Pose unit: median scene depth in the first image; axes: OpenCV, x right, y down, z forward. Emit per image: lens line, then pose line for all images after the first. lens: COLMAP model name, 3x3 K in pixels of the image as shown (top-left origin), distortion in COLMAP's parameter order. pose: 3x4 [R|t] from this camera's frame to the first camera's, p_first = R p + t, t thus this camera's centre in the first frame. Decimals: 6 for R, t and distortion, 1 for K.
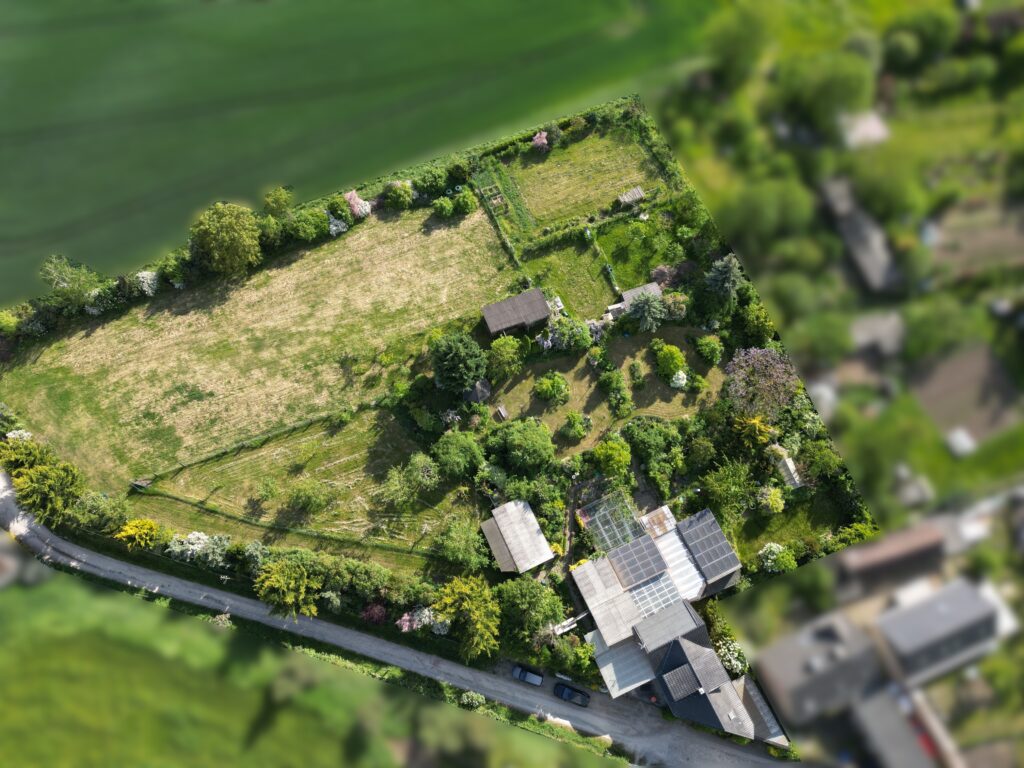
lens RADIAL K [[716.5, 0, 514.4], [0, 716.5, 374.9], [0, 0, 1]] dist [0.072490, -0.072707]
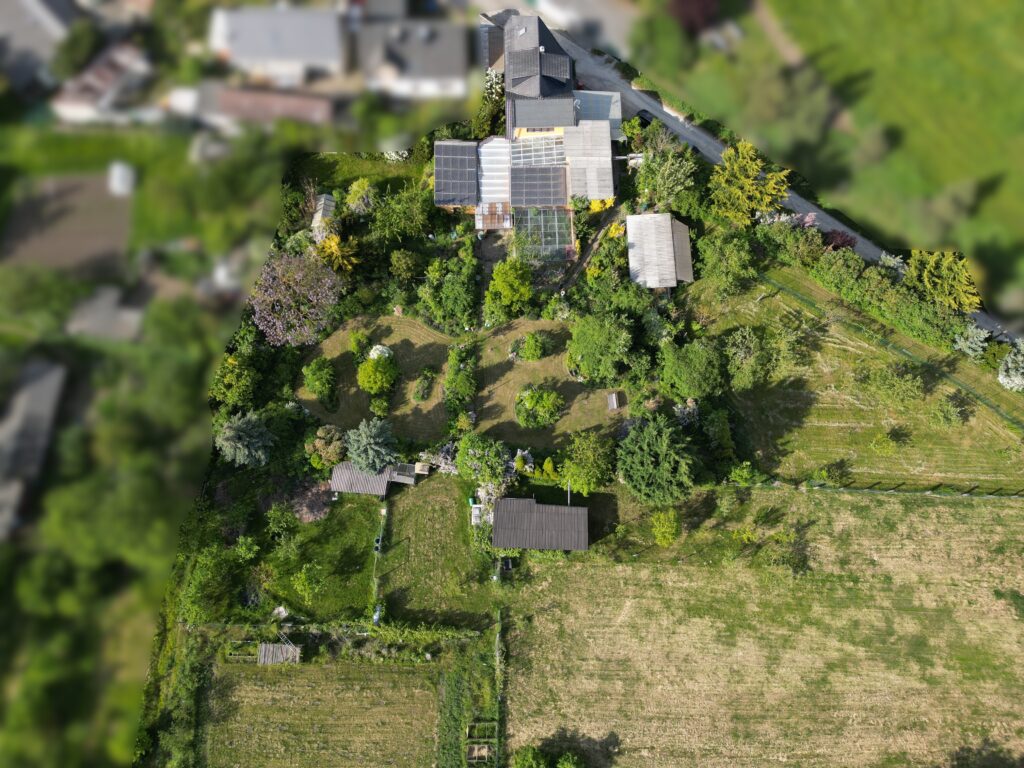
lens RADIAL K [[716.5, 0, 510.0], [0, 716.5, 391.2], [0, 0, 1]] dist [0.072490, -0.072707]
pose [[-0.913209, -0.388821, 0.121933, -0.004725], [0.384200, -0.721846, 0.575611, -0.411934], [-0.135792, 0.572500, 0.808582, 0.393355]]
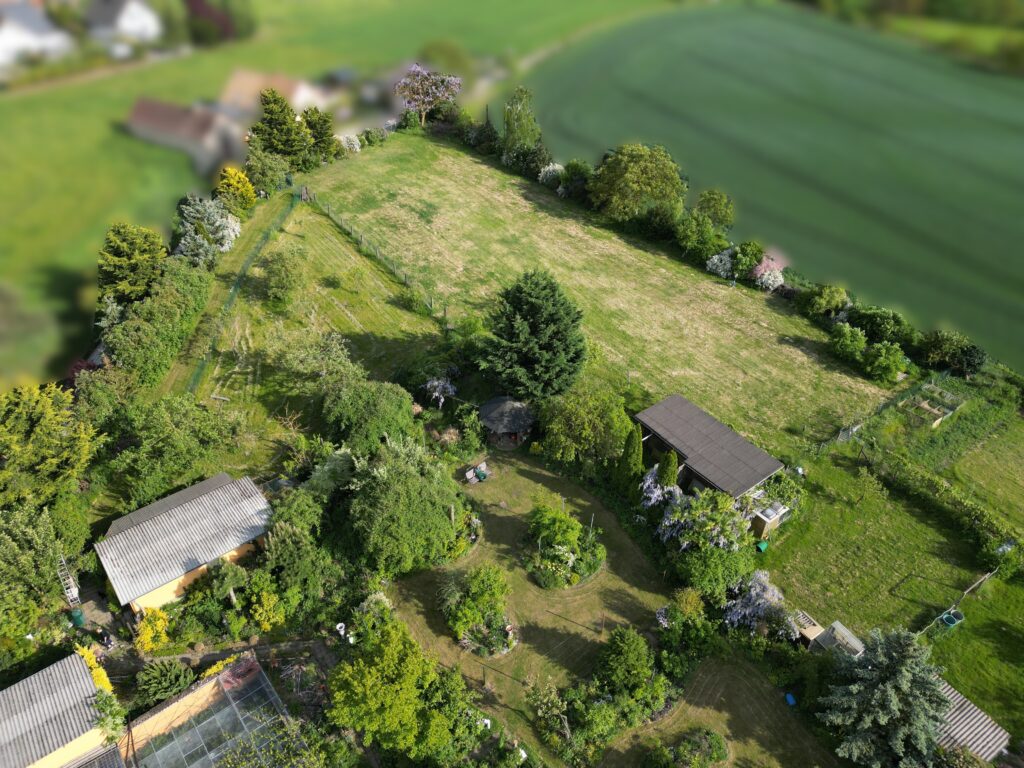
lens RADIAL K [[716.5, 0, 515.9], [0, 716.5, 379.2], [0, 0, 1]] dist [0.072490, -0.072707]
pose [[0.240589, 0.578032, -0.779741, 0.319171], [-0.908015, 0.417890, 0.029620, -0.011134], [0.342967, 0.700890, 0.625401, 0.661748]]
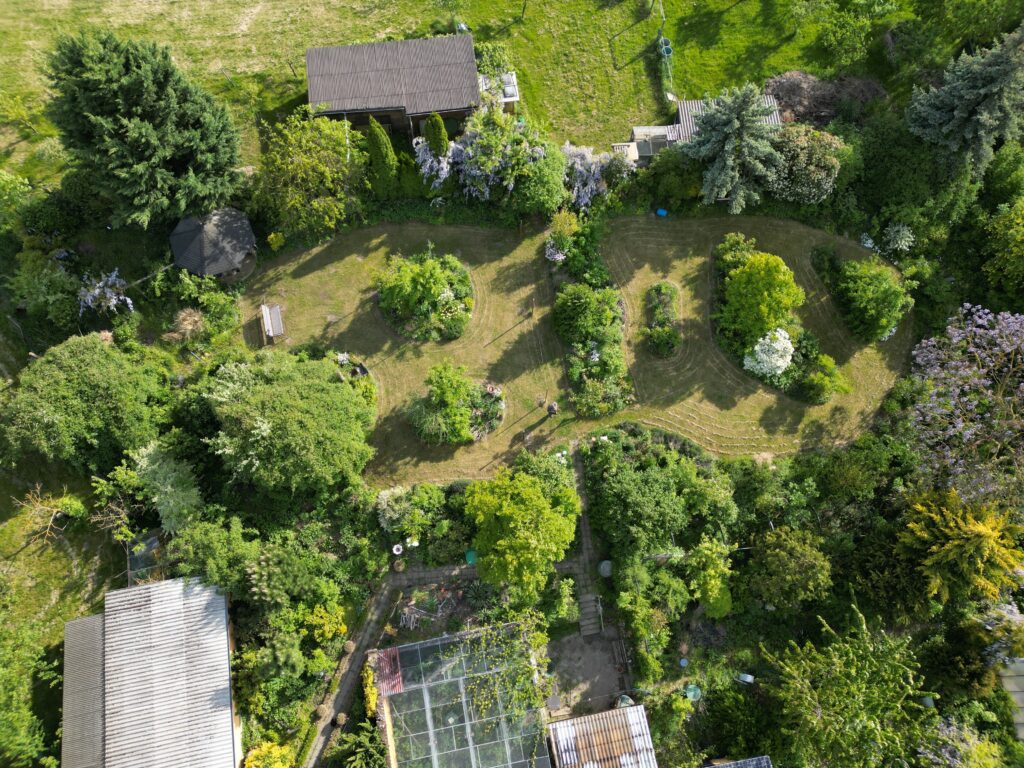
lens RADIAL K [[716.5, 0, 515.7], [0, 716.5, 381.7], [0, 0, 1]] dist [0.072490, -0.072707]
pose [[0.967764, 0.242384, -0.068429, 0.134845], [-0.239715, 0.969801, 0.044963, 0.034925], [0.077261, -0.027111, 0.996642, 0.636185]]
